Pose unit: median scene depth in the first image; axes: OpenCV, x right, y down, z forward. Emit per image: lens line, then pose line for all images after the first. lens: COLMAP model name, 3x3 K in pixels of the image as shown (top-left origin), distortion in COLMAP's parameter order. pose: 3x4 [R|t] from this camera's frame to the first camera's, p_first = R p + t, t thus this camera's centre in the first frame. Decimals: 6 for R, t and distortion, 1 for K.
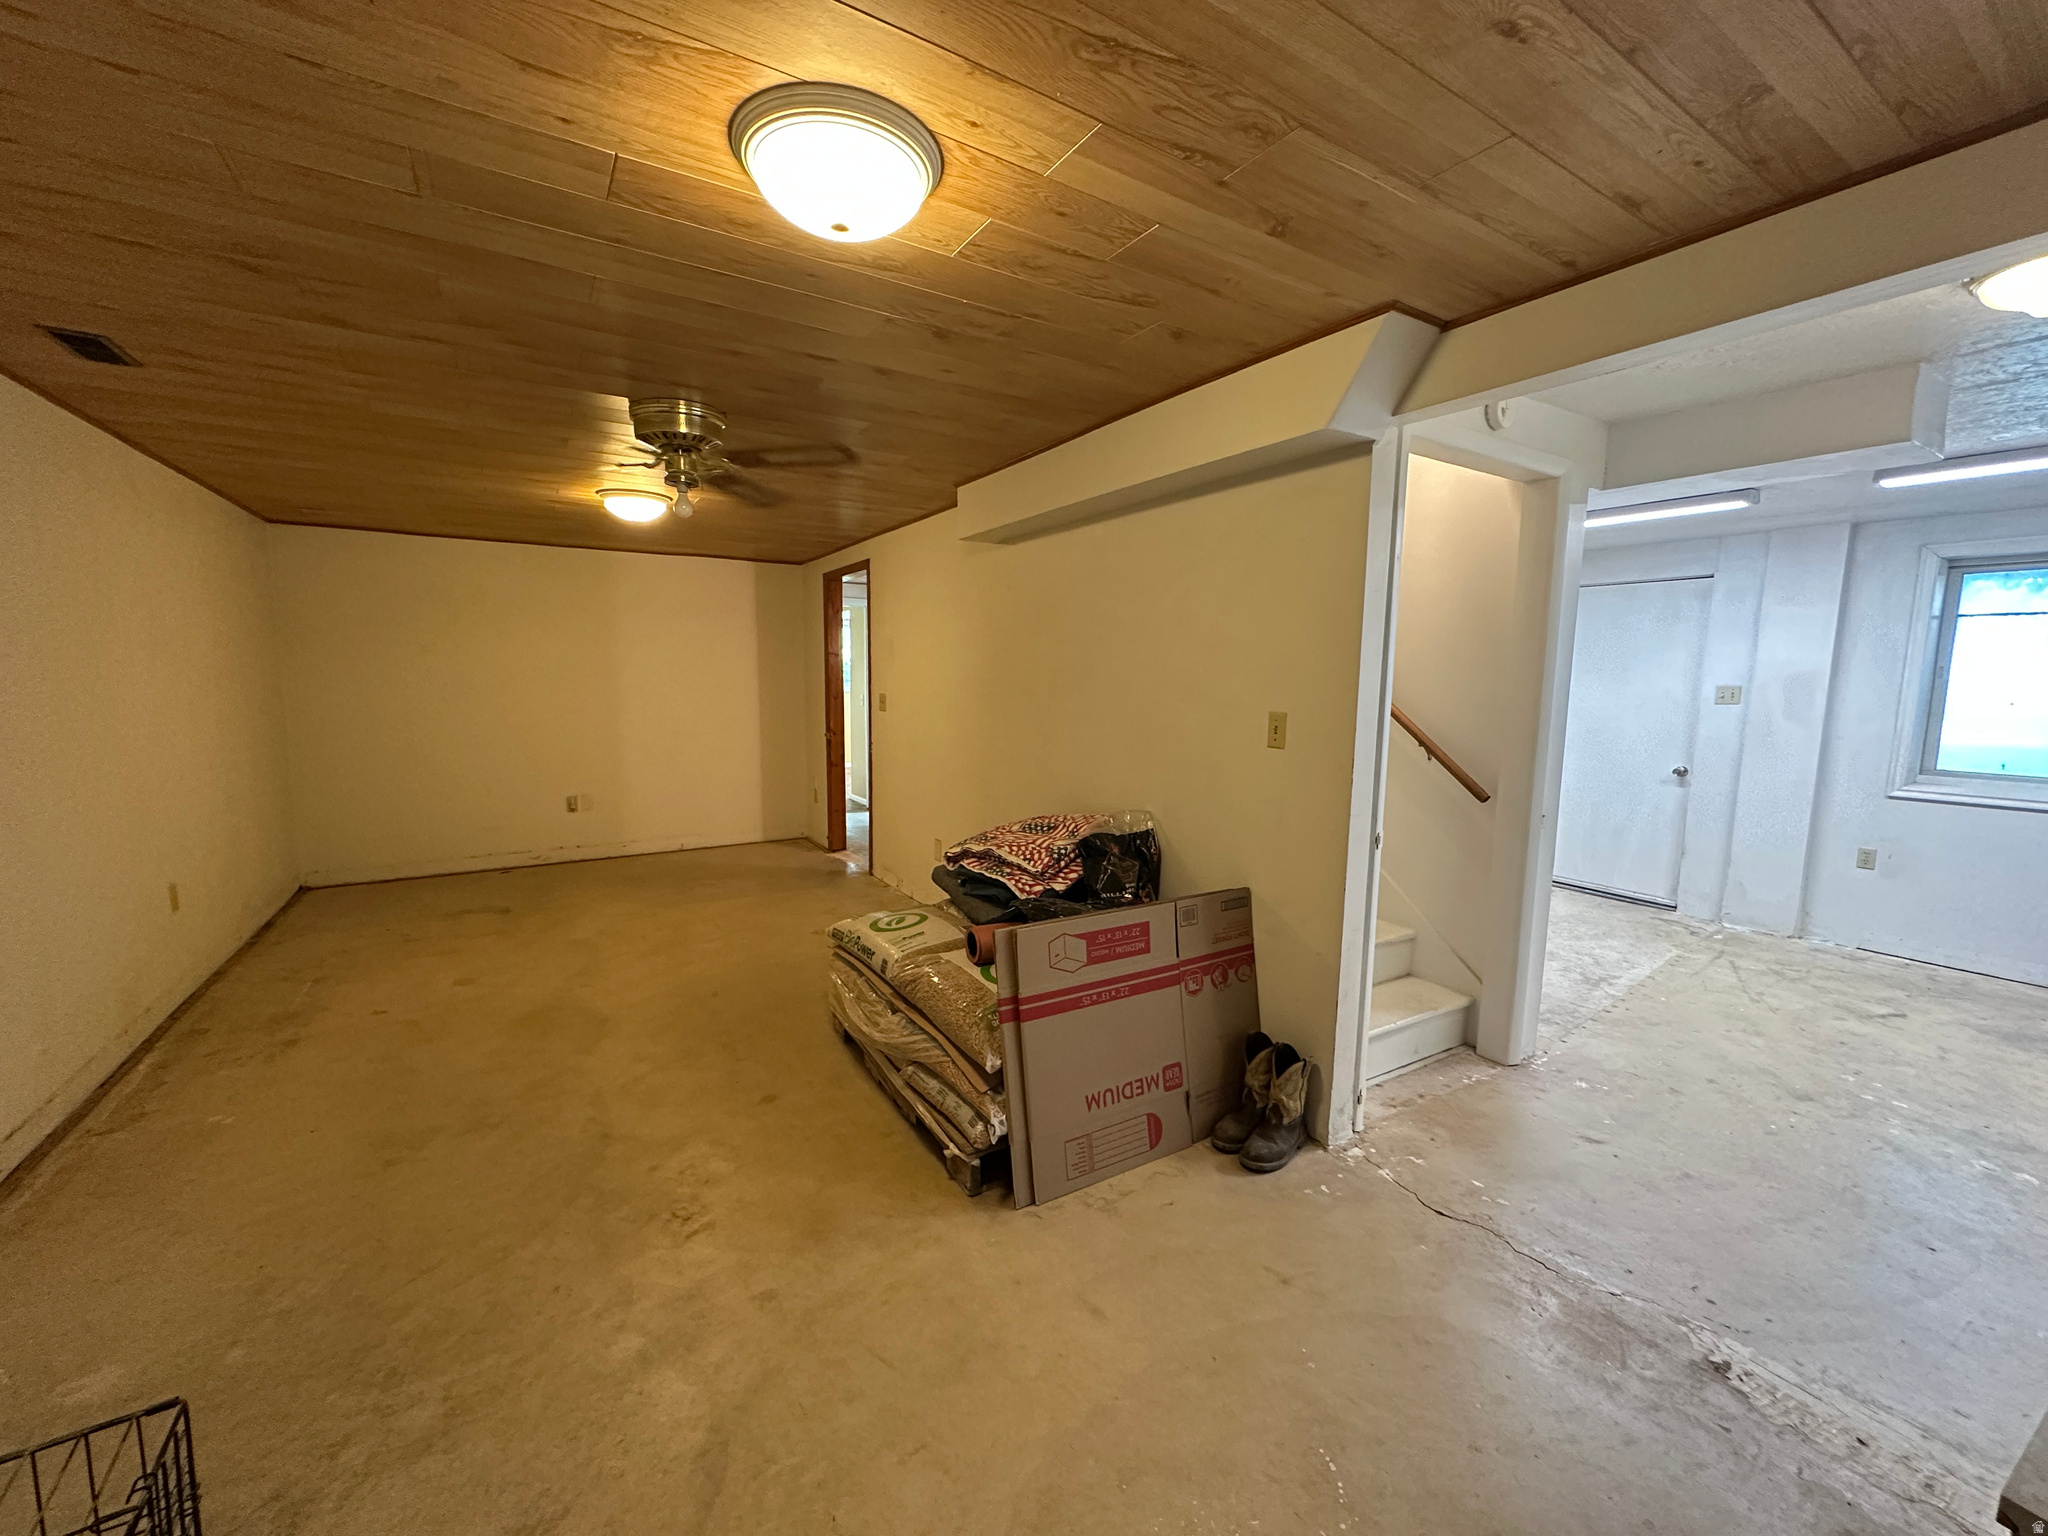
lens RADIAL K [[815.1, 0, 1032.4], [0, 815.1, 772.6], [0, 0, 1]] dist [-0.000072, 0.000364]
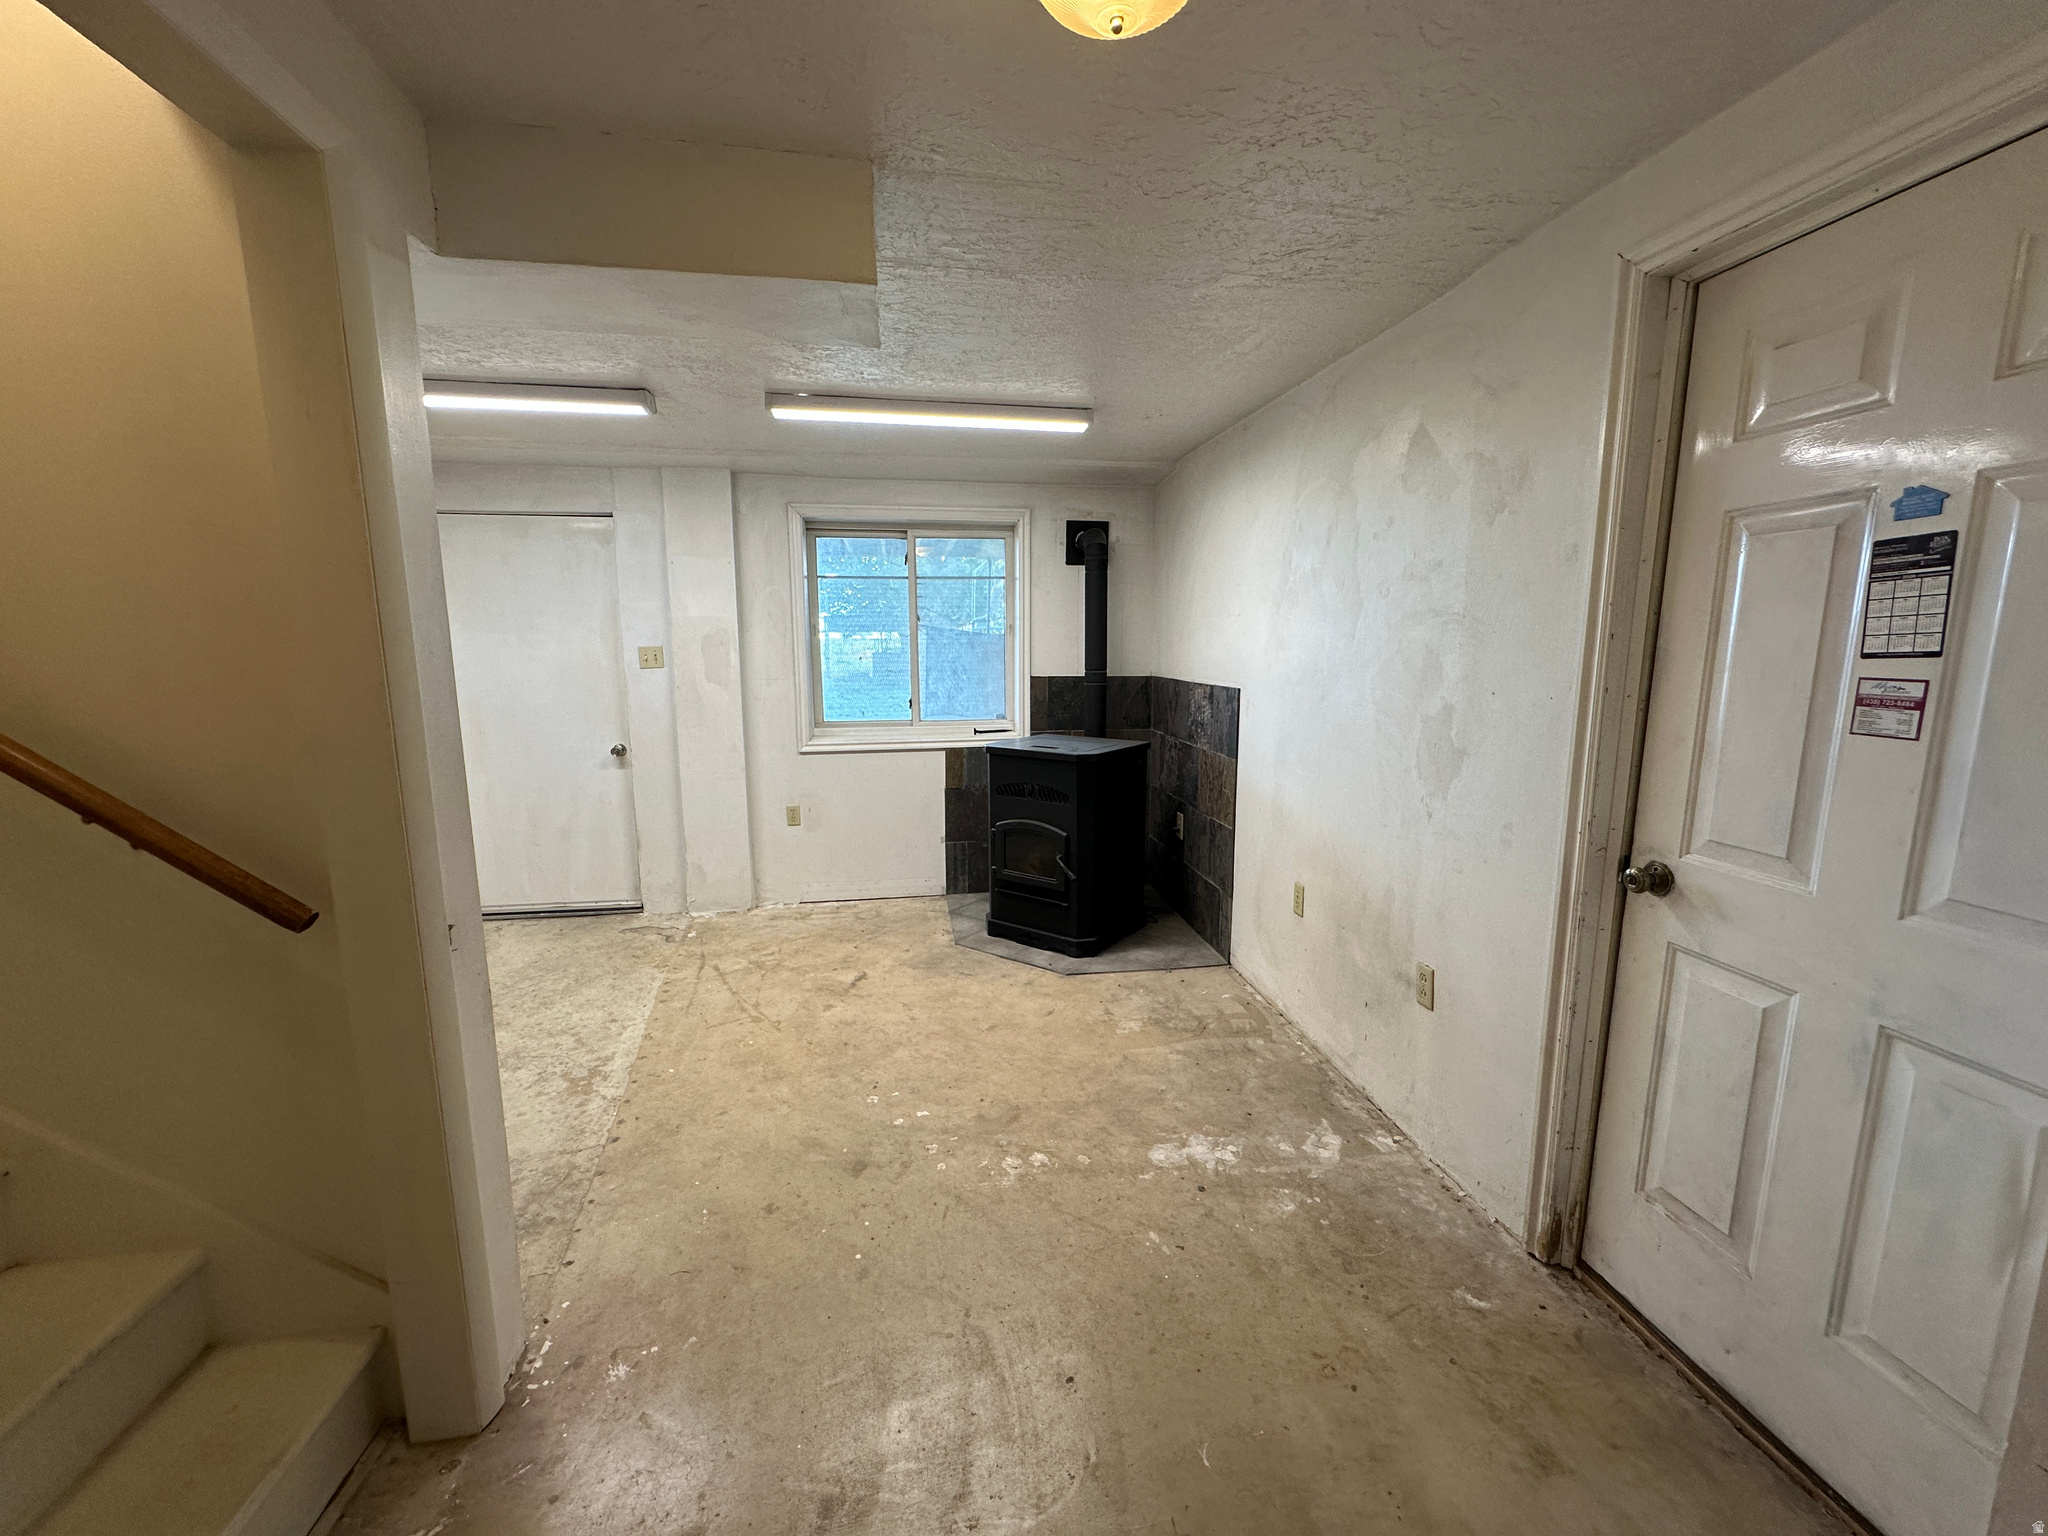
lens RADIAL K [[812.5, 0, 1021.5], [0, 812.5, 772.6], [0, 0, 1]] dist [-0.003311, 0.000192]
pose [[0.391734, -0.160697, 0.905937, 0.260010], [0.118200, 0.985260, 0.123657, -0.044010], [-0.912455, 0.058642, 0.404954, 0.376225]]
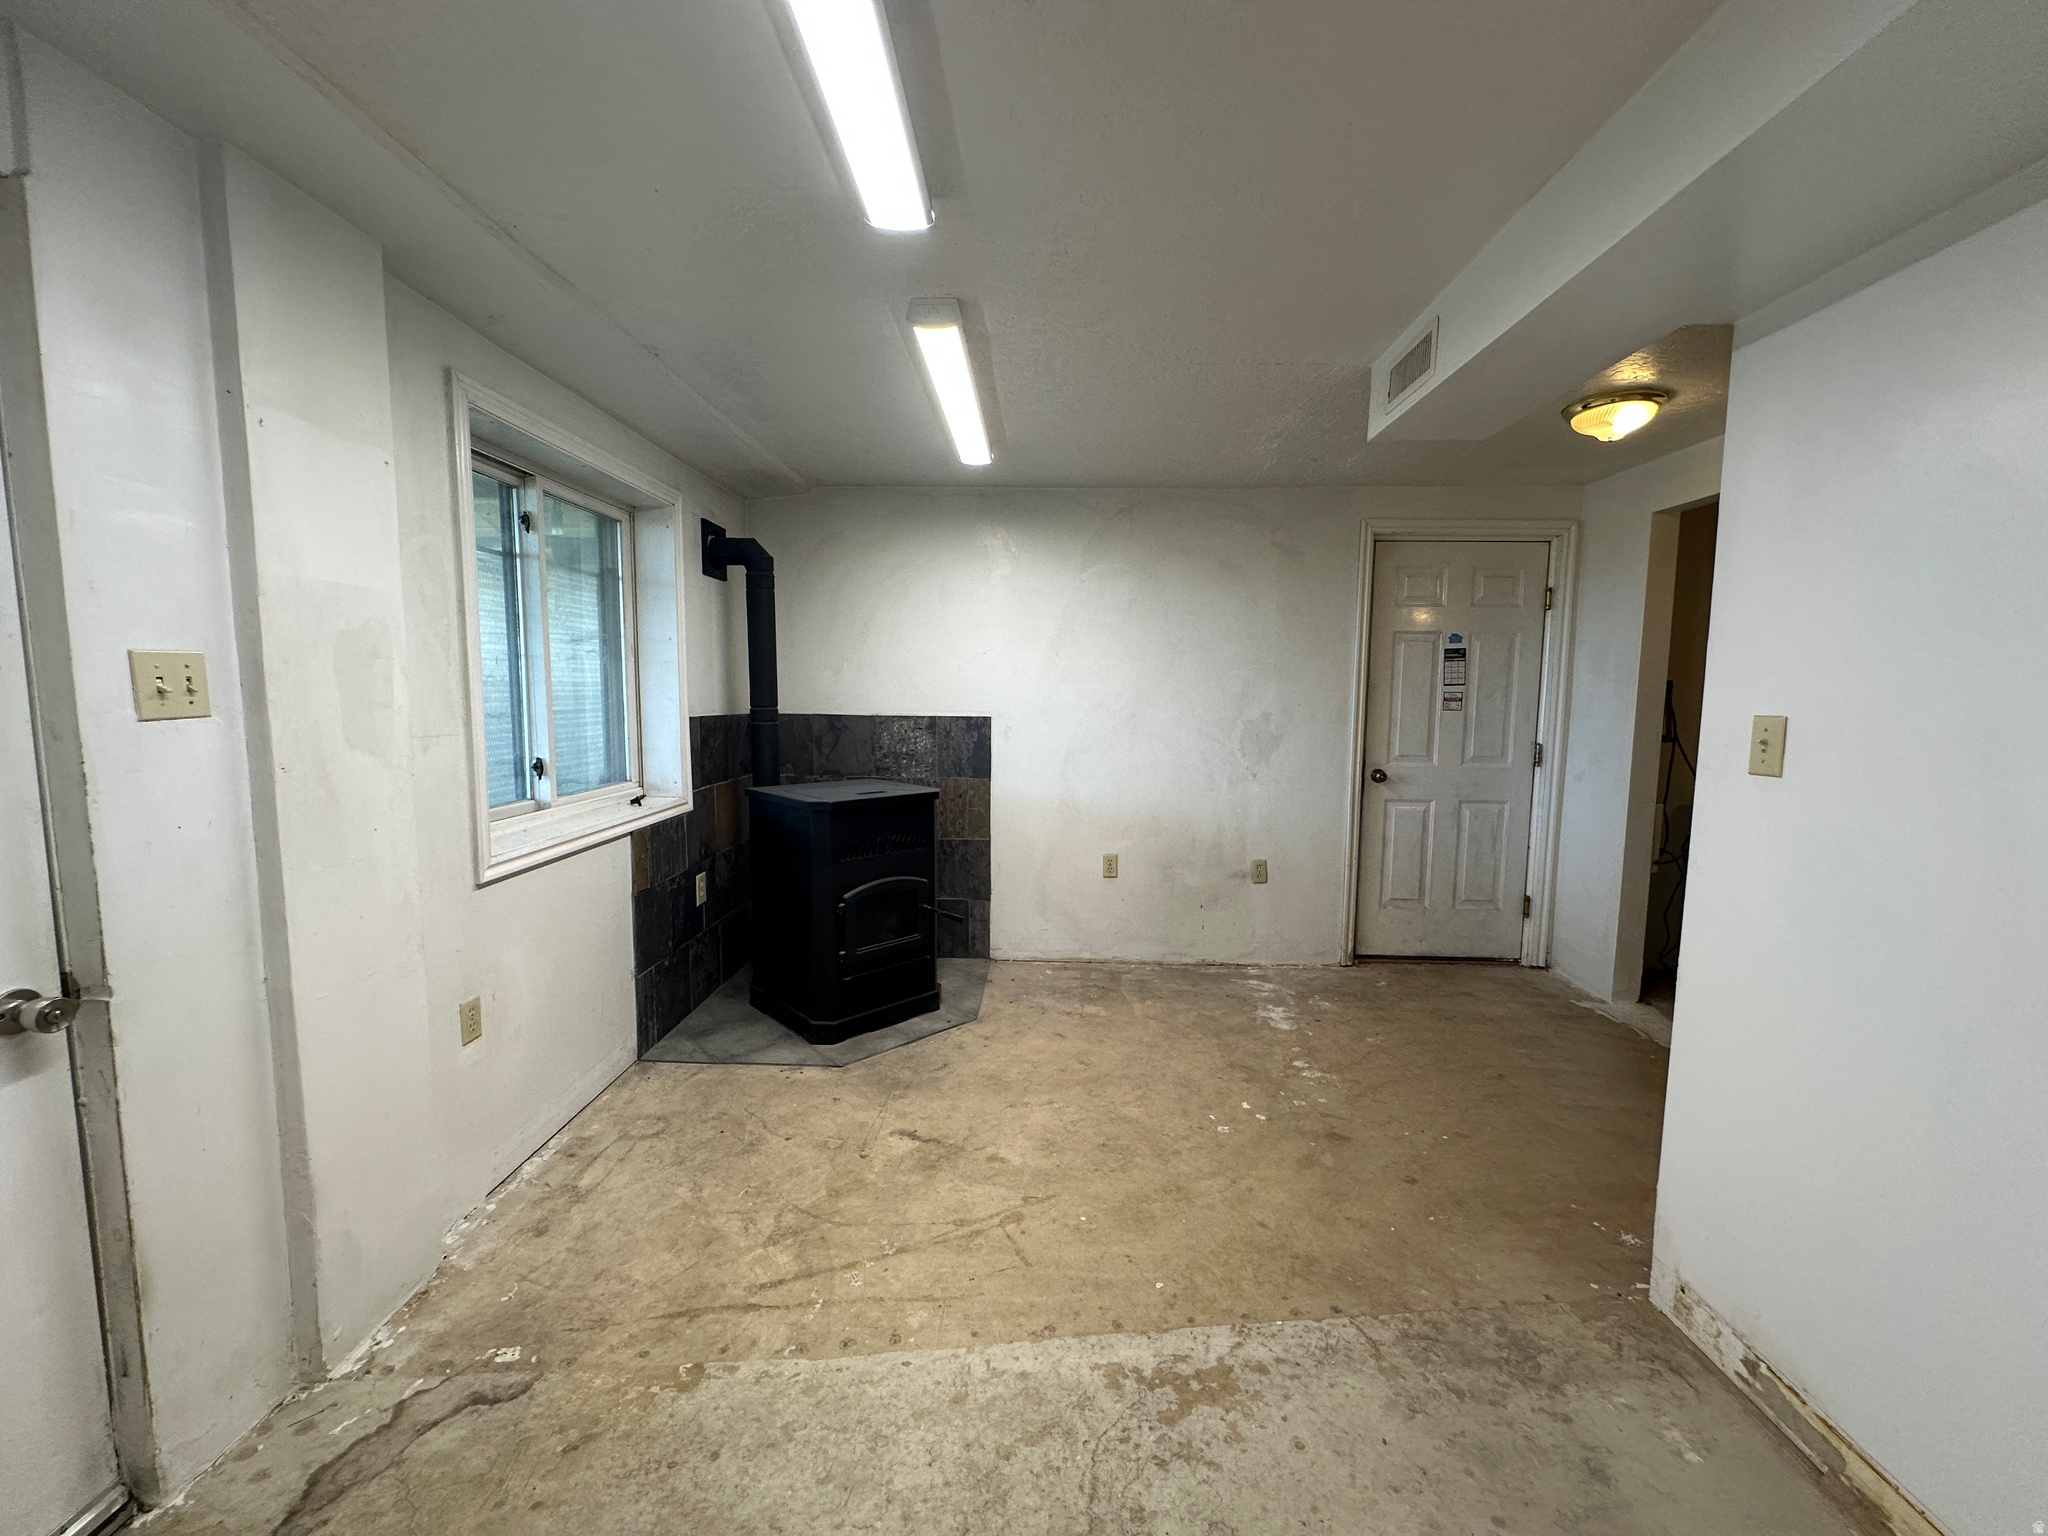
lens RADIAL K [[812.5, 0, 1021.5], [0, 812.5, 772.6], [0, 0, 1]] dist [-0.003311, 0.000192]
pose [[-0.830428, -0.076221, 0.551888, 0.569441], [0.047437, 0.977327, 0.206355, -0.138807], [-0.555103, 0.197543, -0.807983, 1.344887]]
